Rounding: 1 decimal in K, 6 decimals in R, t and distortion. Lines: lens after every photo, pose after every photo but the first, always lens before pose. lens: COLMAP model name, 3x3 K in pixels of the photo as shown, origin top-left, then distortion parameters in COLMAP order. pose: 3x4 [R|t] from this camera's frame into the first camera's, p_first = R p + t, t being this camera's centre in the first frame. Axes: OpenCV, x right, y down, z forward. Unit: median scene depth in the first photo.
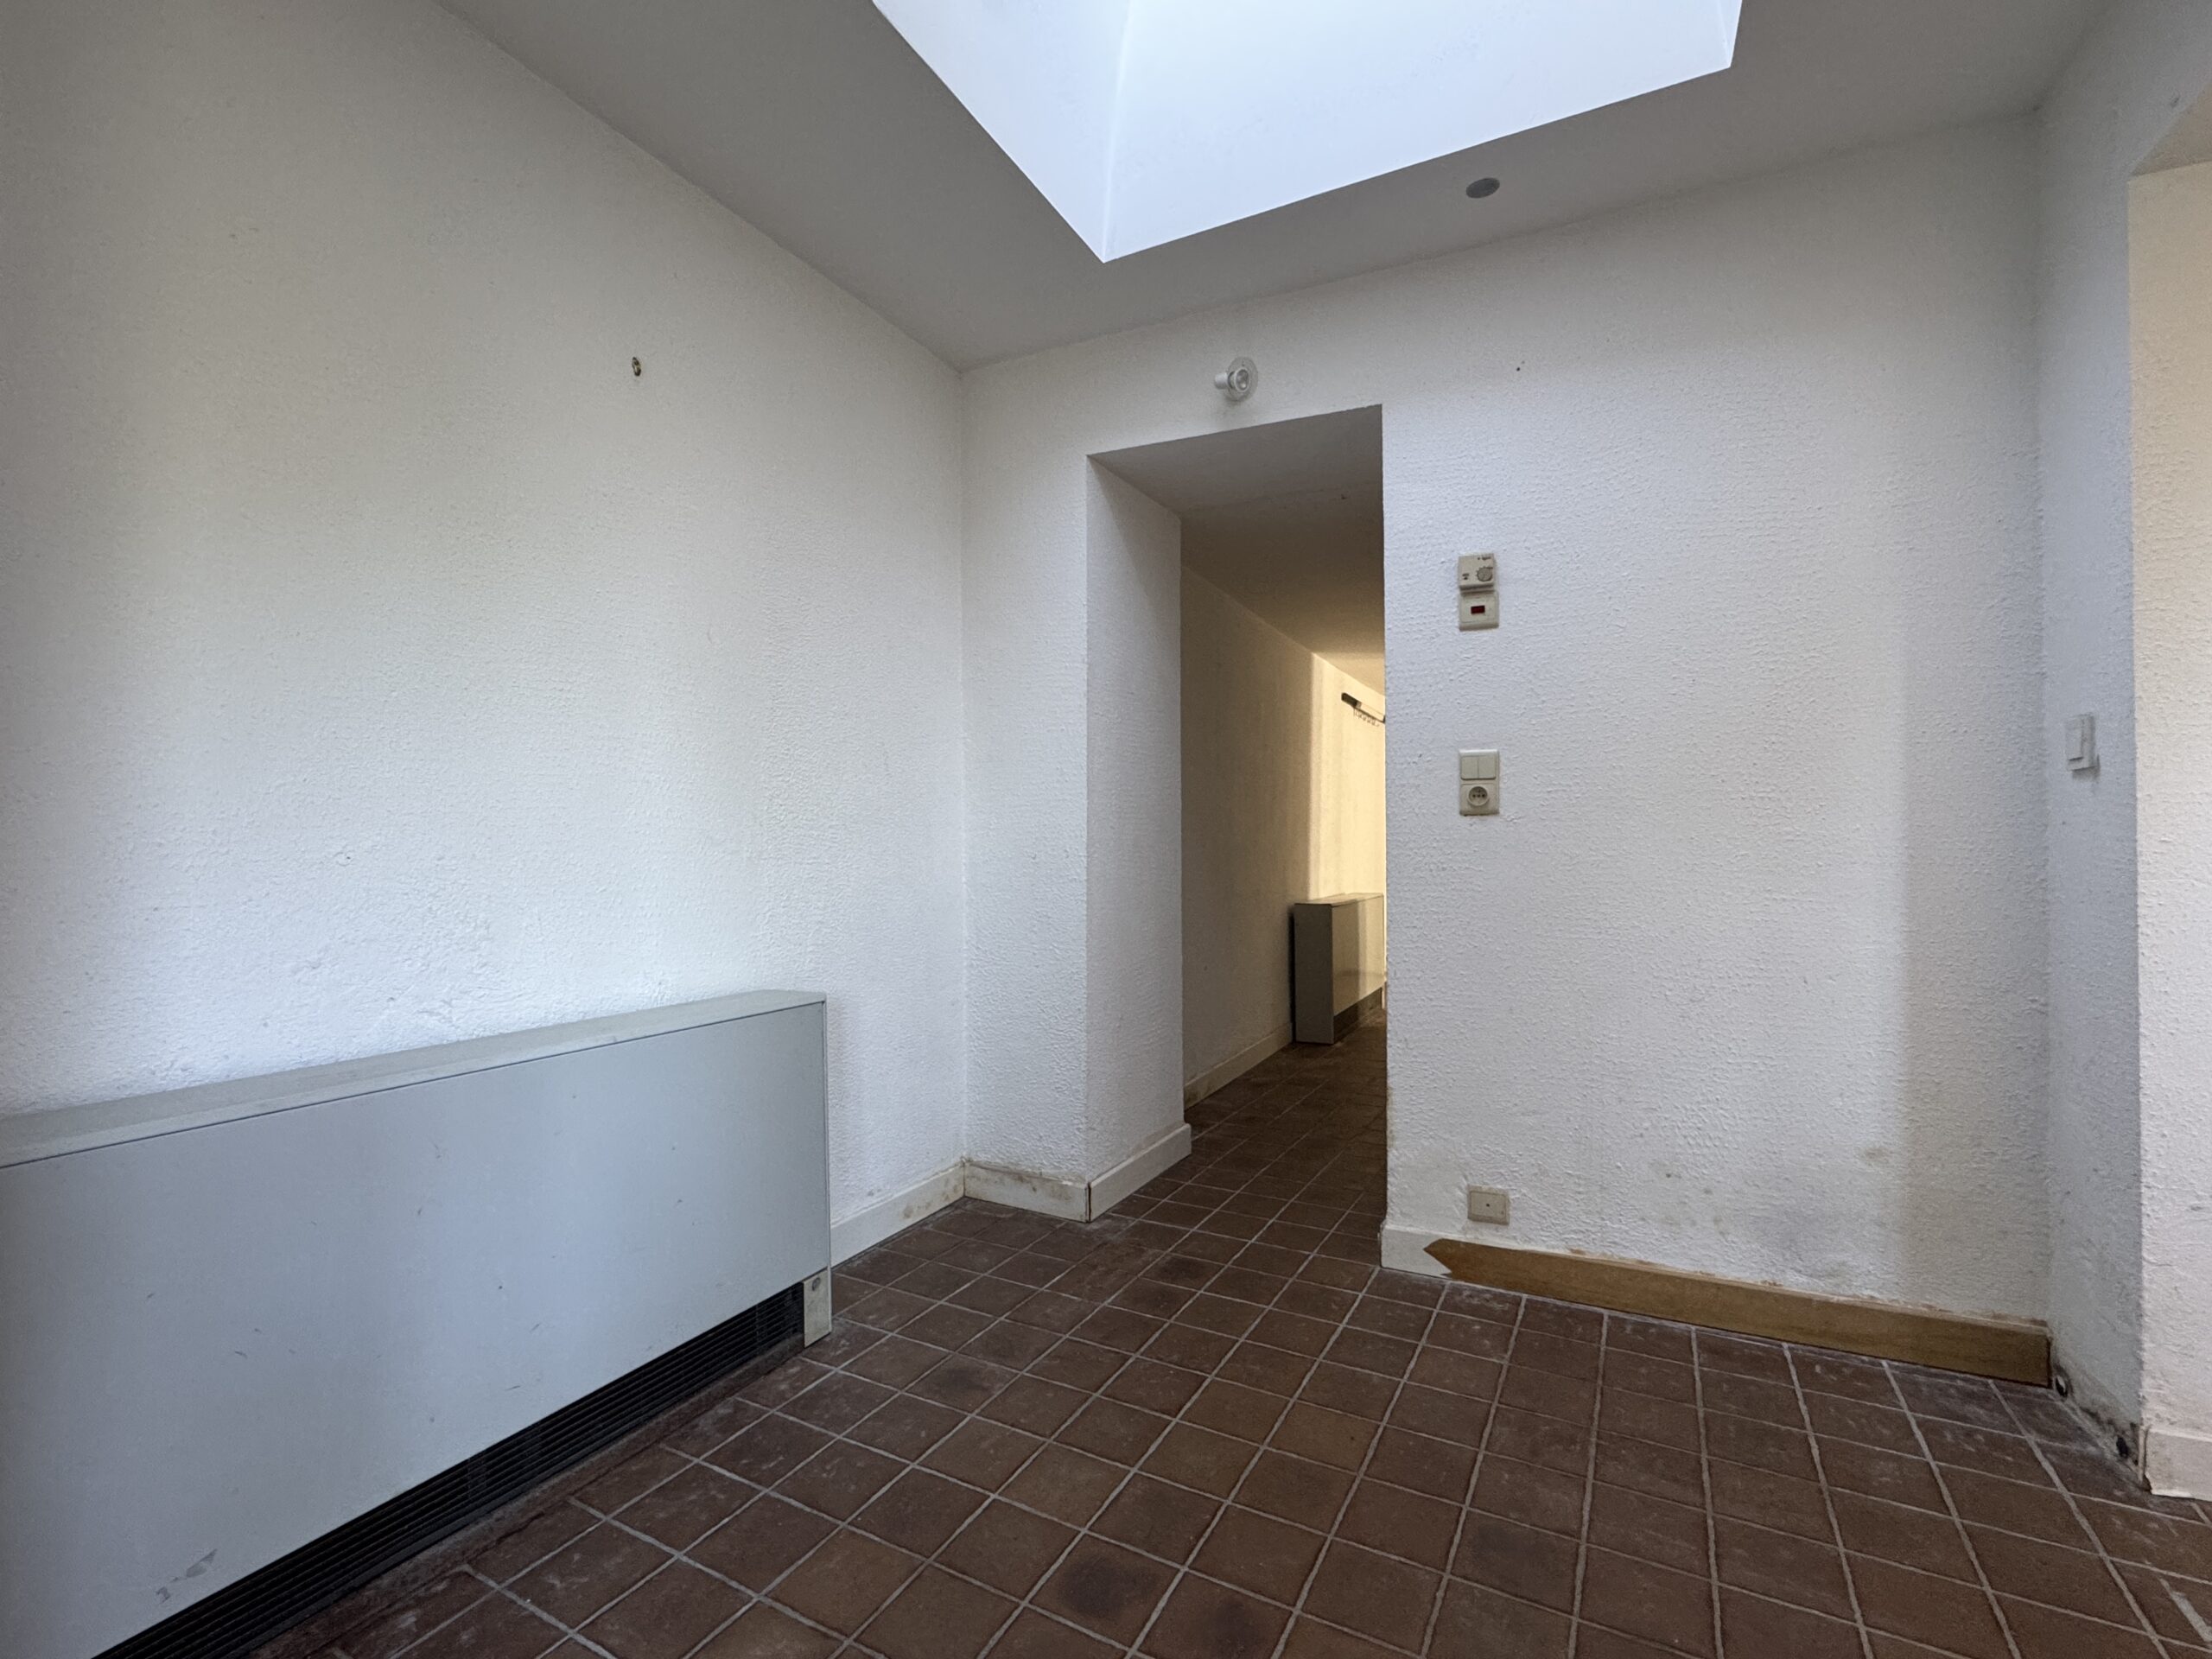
lens RADIAL K [[999.7, 0, 1101.2], [0, 999.7, 833.2], [0, 0, 1]] dist [-0.002734, 0.000073]
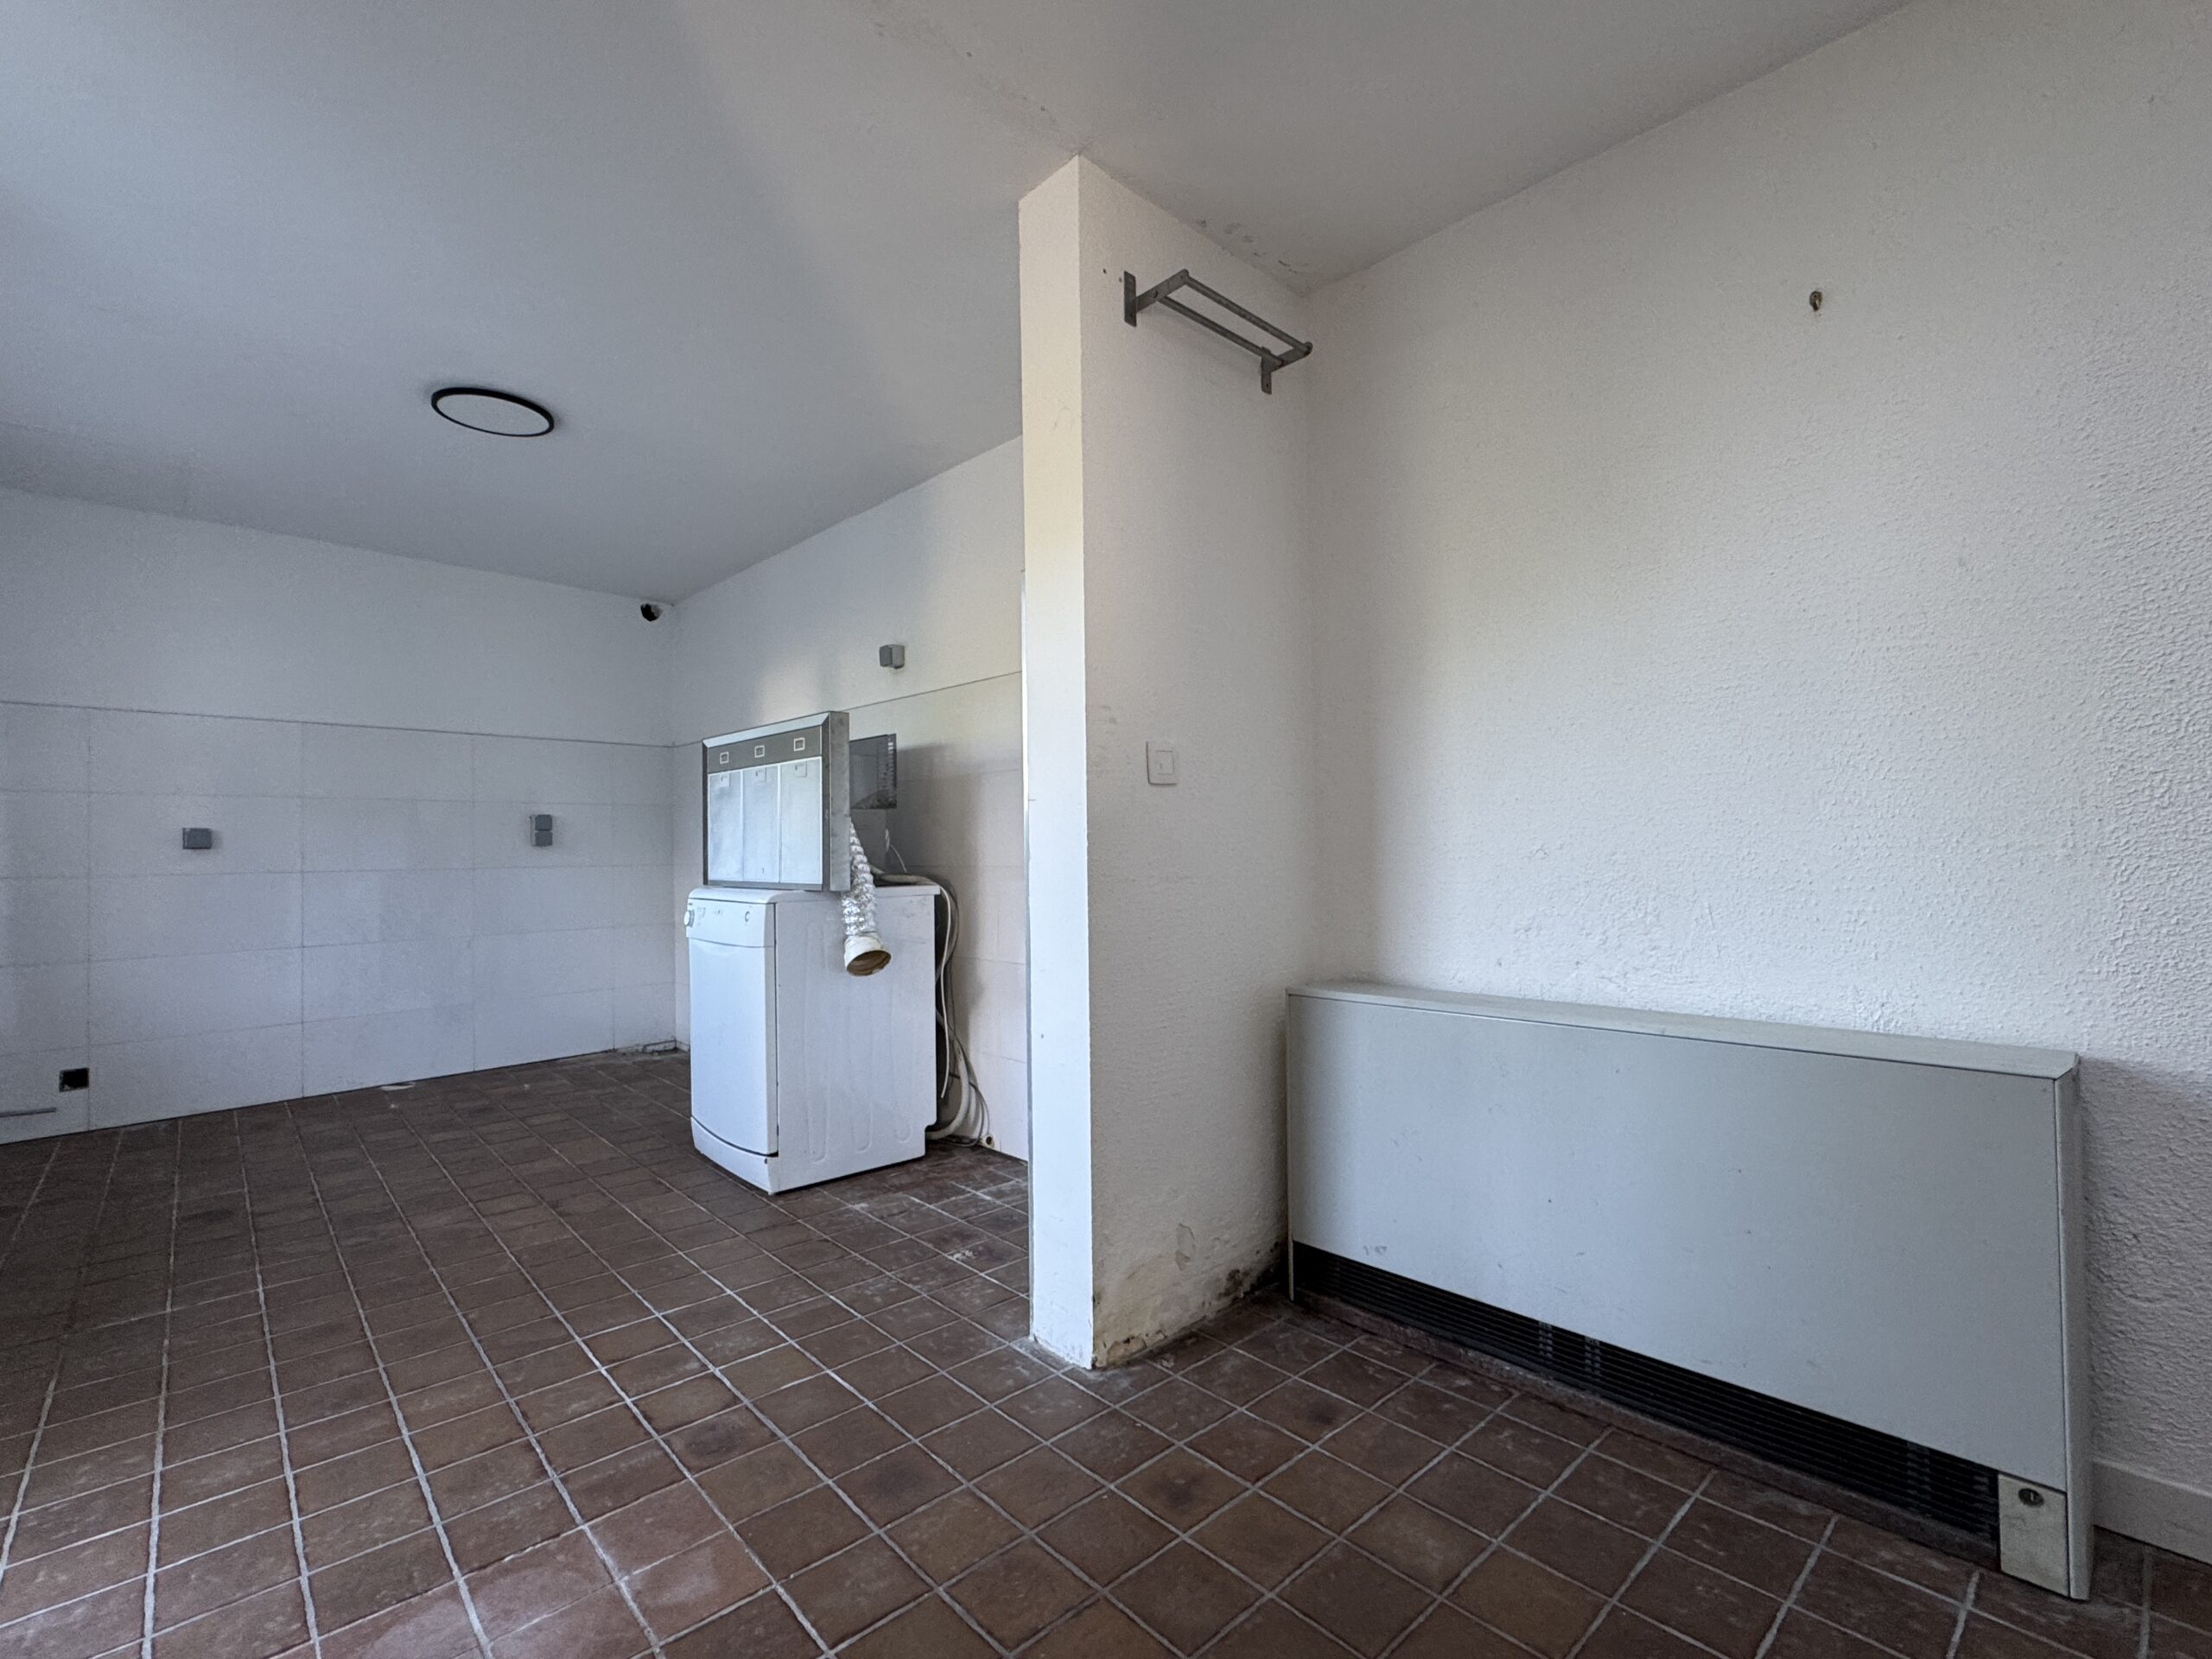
lens RADIAL K [[999.7, 0, 1101.2], [0, 999.7, 833.2], [0, 0, 1]] dist [-0.002734, 0.000073]
pose [[-0.324835, -0.010863, -0.945708, 0.659849], [0.024534, 0.999501, -0.019908, 0.008408], [0.945453, -0.029669, -0.324406, 0.774771]]
